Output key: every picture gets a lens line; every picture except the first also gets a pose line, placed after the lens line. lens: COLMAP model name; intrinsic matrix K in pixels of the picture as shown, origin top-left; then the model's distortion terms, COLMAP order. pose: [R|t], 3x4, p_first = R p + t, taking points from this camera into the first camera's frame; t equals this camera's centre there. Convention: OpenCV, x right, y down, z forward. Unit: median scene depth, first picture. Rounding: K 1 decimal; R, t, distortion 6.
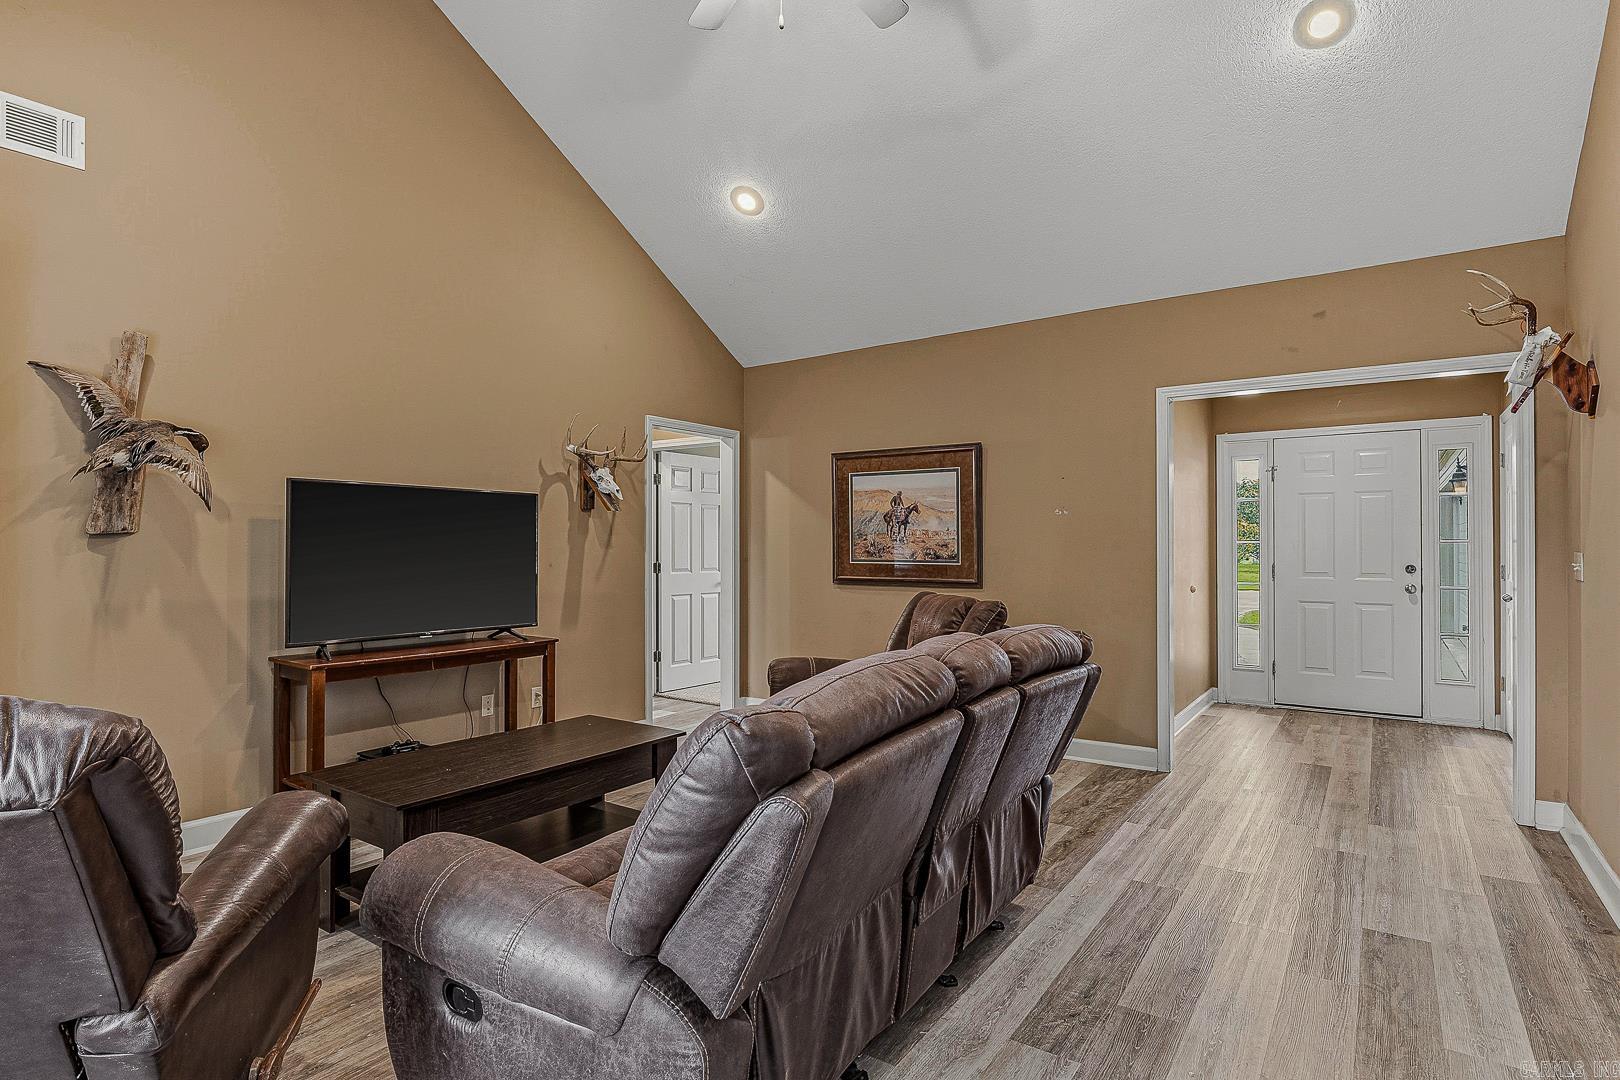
lens RADIAL K [[822.6, 0, 810.0], [0, 822.6, 540.0], [0, 0, 1]] dist [-0.002639, -0.001928]
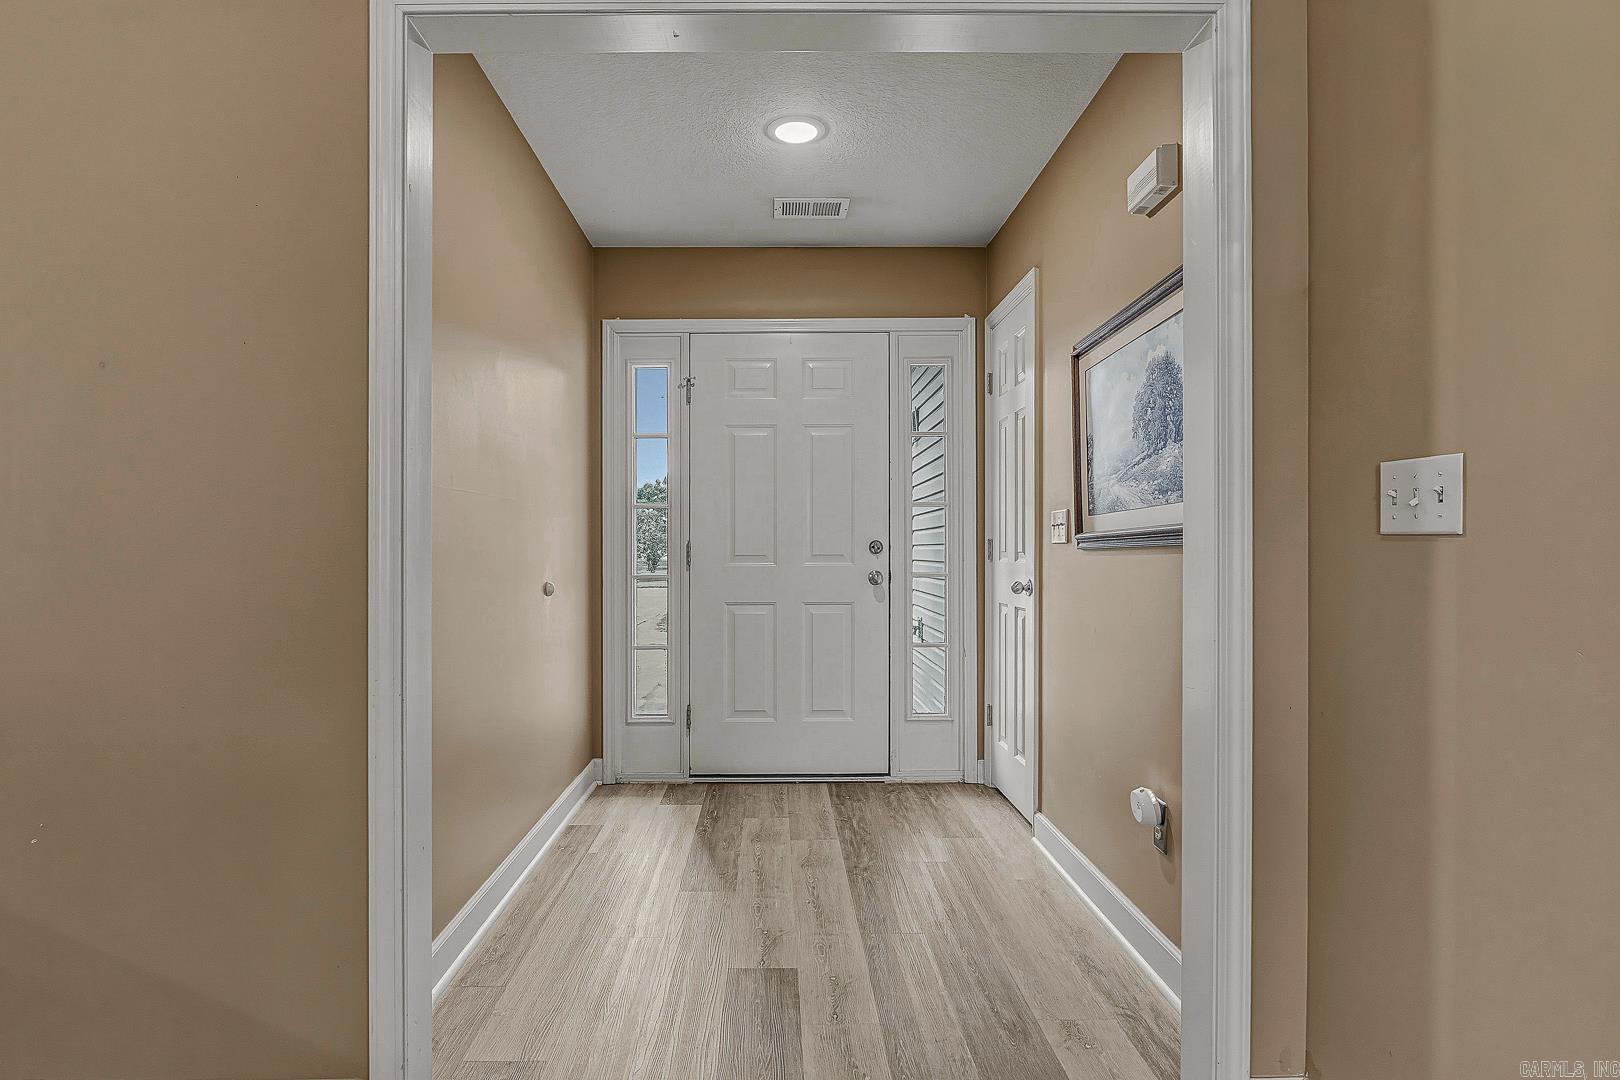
lens RADIAL K [[835.2, 0, 810.0], [0, 835.2, 540.0], [0, 0, 1]] dist [0.000680, 0.000339]
pose [[0.788274, 0.002605, 0.615318, 0.276123], [-0.003720, 0.999993, 0.000532, 0.028697], [-0.615313, -0.002708, 0.788278, 0.496014]]
